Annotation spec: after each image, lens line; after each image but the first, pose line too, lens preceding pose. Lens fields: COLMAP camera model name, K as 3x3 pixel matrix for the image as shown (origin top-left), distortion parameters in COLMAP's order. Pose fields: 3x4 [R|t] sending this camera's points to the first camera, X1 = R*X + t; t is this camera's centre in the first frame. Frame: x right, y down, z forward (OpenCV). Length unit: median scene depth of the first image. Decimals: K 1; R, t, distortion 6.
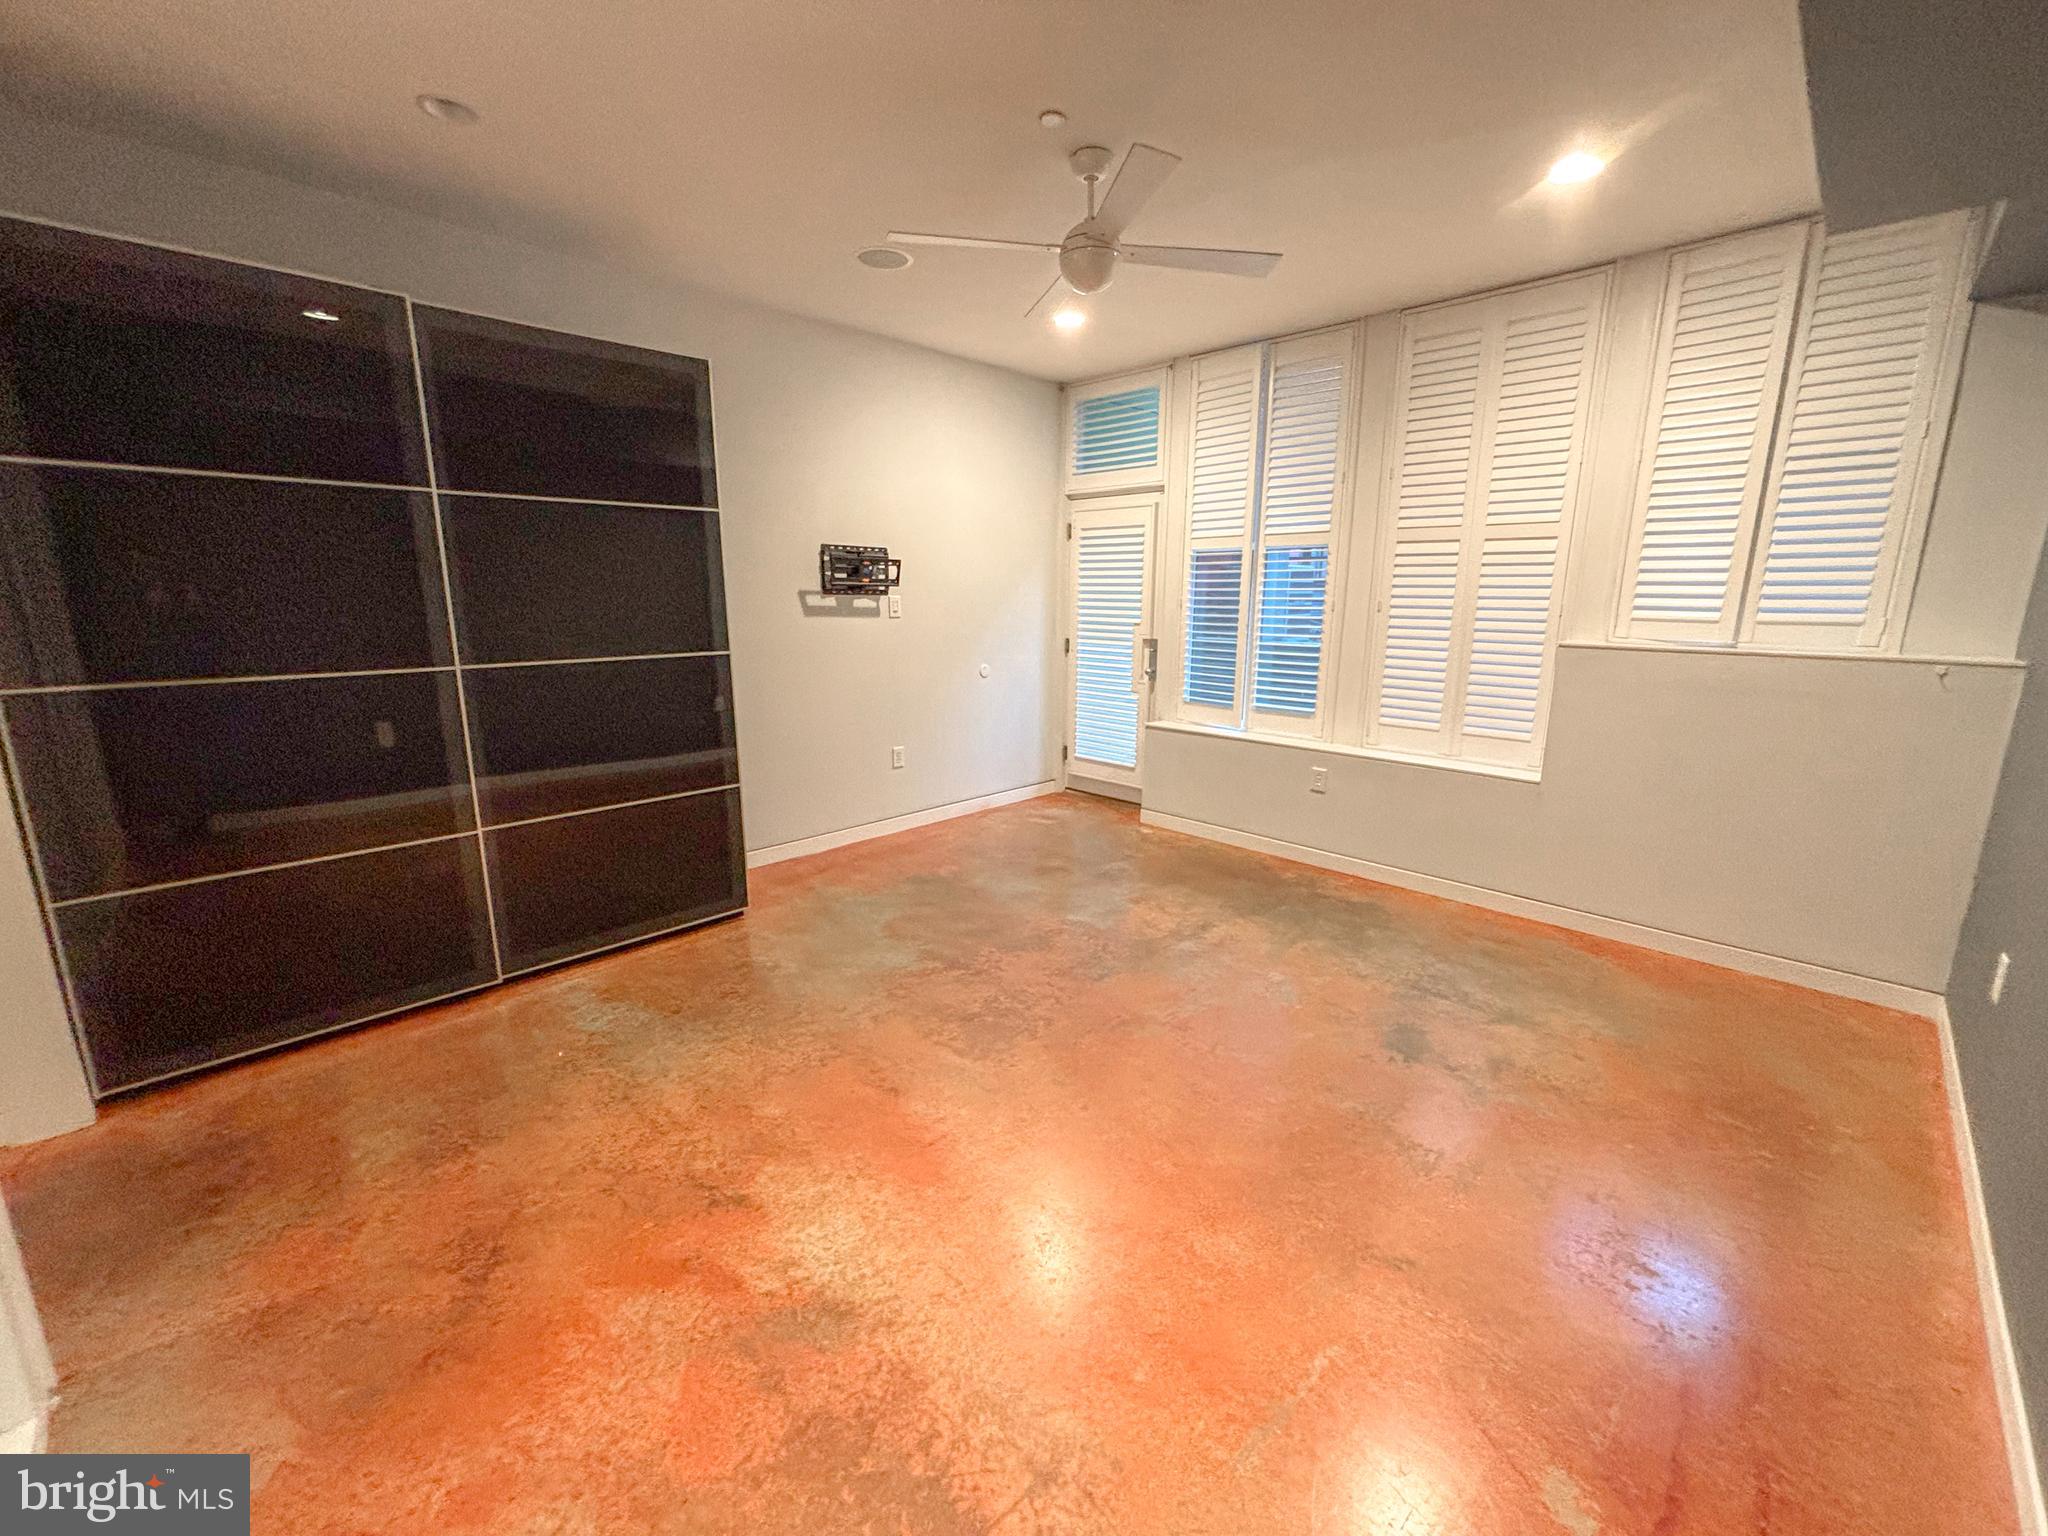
lens RADIAL K [[822.9, 0, 1026.8], [0, 822.9, 767.4], [0, 0, 1]] dist [0.010451, -0.000272]
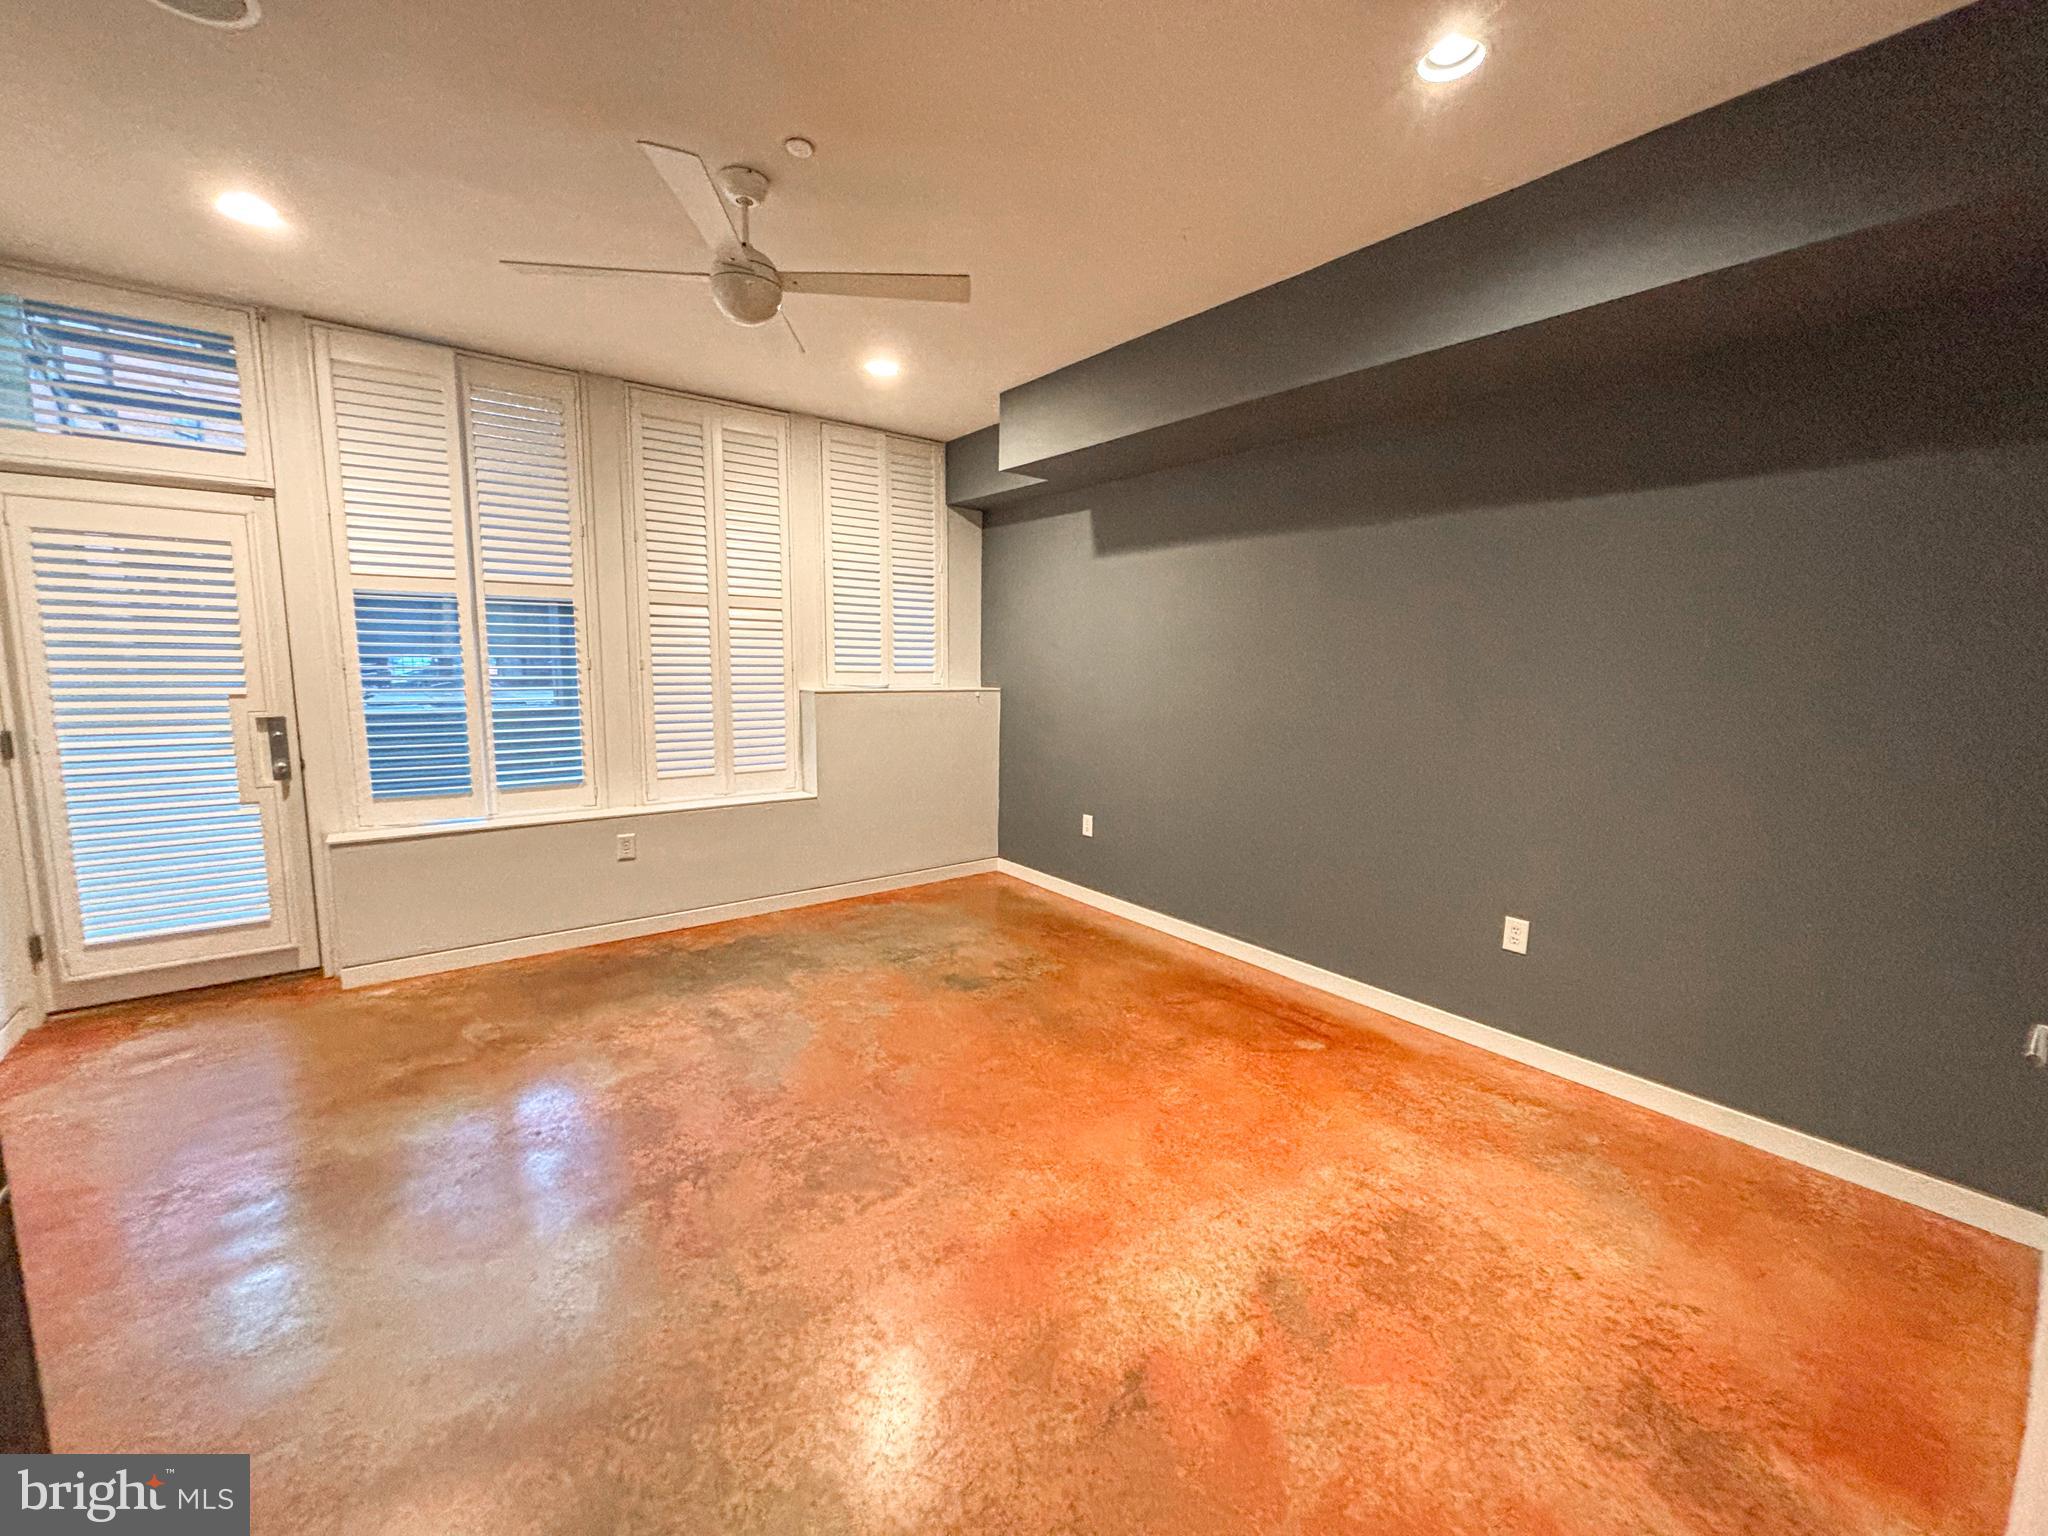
lens RADIAL K [[822.9, 0, 1025.2], [0, 822.9, 760.4], [0, 0, 1]] dist [0.010451, -0.000272]
pose [[0.132201, -0.129359, 0.982746, -0.554079], [0.197048, 0.975090, 0.101844, -0.096596], [-0.971440, 0.180184, 0.154397, 0.434475]]
